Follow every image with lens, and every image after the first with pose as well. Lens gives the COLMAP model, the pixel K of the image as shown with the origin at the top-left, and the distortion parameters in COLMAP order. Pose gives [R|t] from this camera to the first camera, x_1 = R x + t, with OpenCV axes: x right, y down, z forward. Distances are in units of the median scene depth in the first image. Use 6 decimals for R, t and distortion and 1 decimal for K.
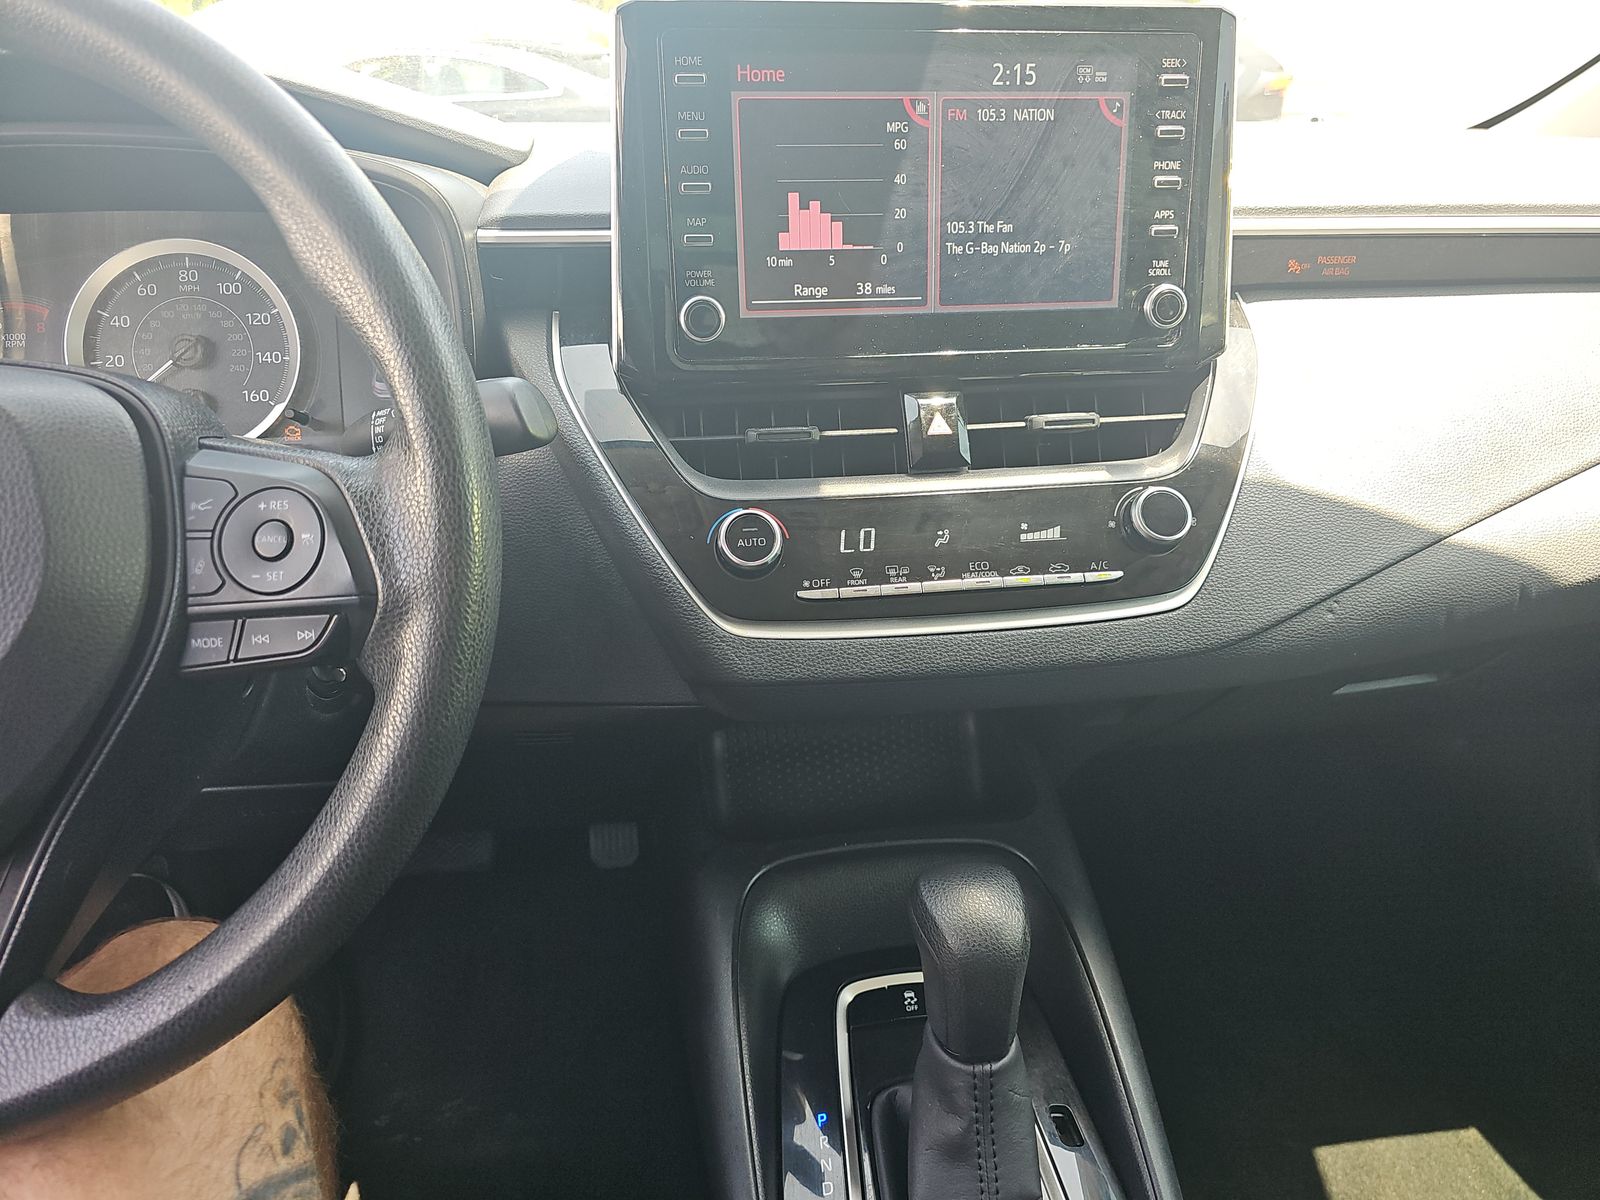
lens RADIAL K [[1073.7, 0, 800.5], [0, 1073.7, 605.0], [0, 0, 1]] dist [0.038917, -0.015360]
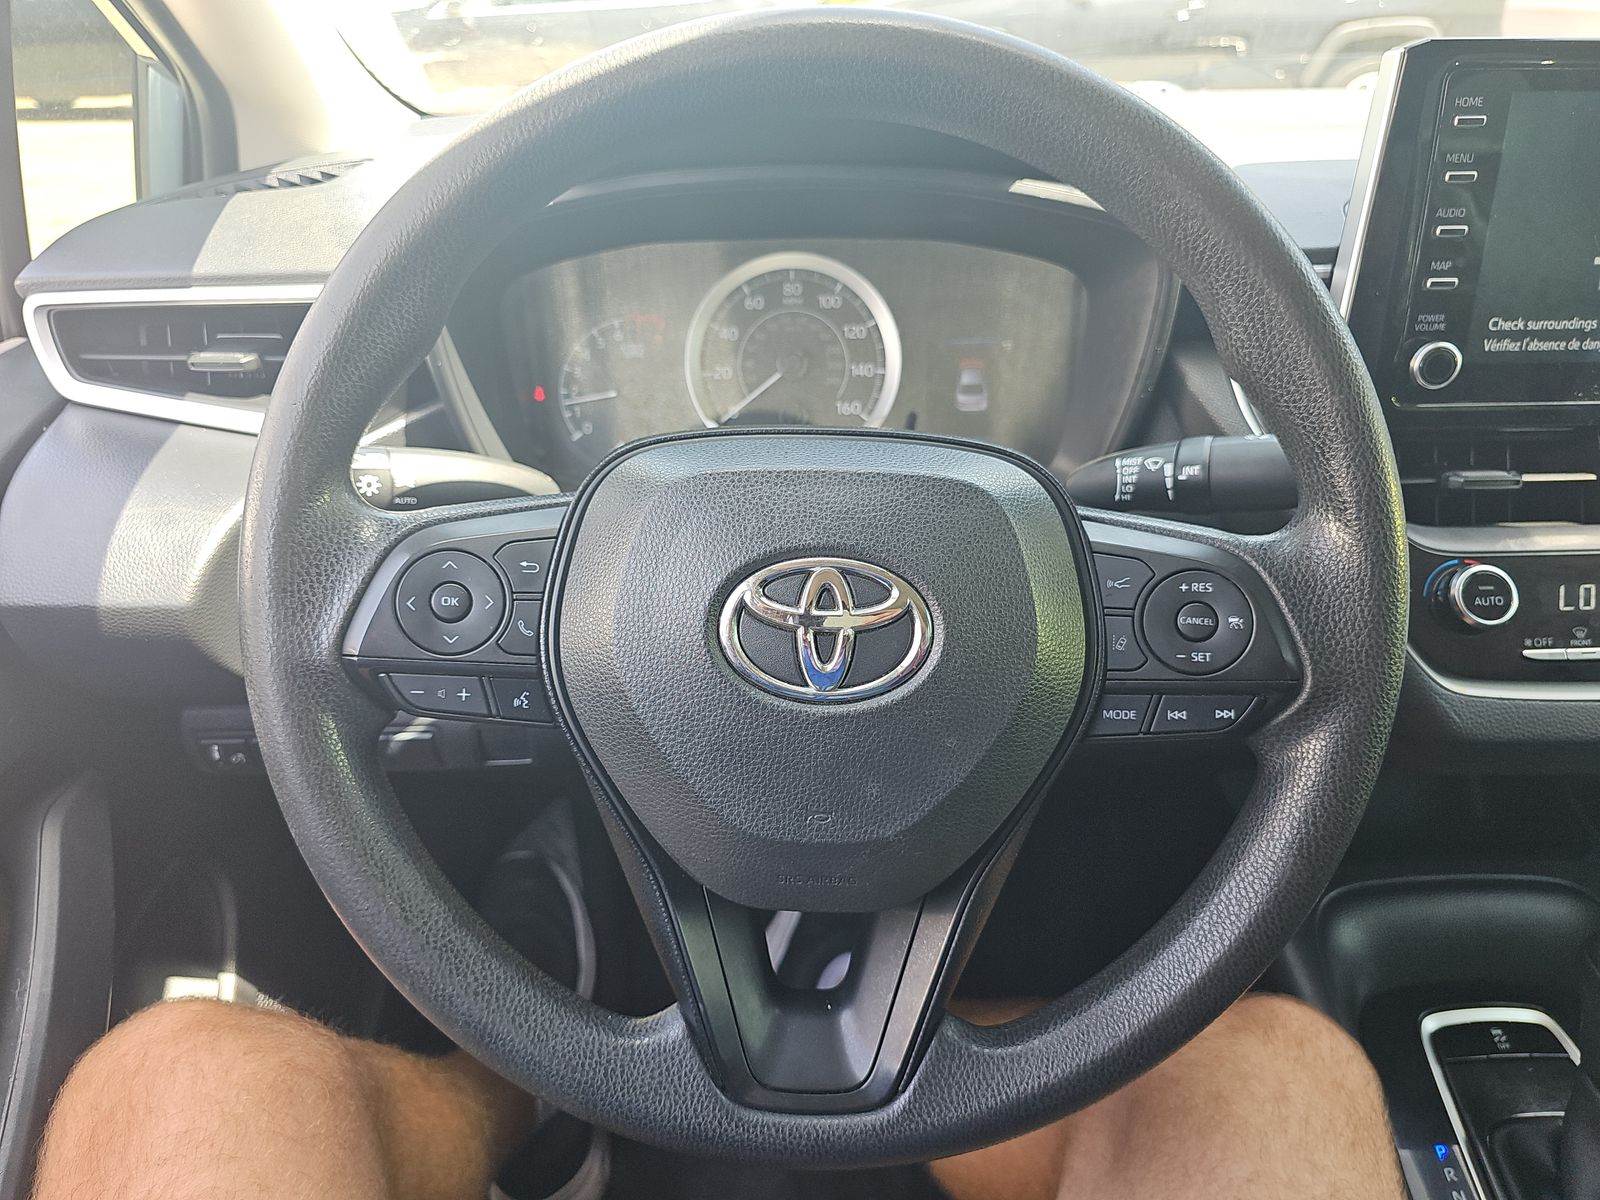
lens RADIAL K [[1073.7, 0, 799.2], [0, 1073.7, 599.2], [0, 0, 1]] dist [0.038917, -0.015360]
pose [[0.995347, 0.045559, -0.084904, -0.577569], [-0.039573, 0.996698, 0.070899, -0.103469], [0.087854, -0.067209, 0.993863, -0.045334]]
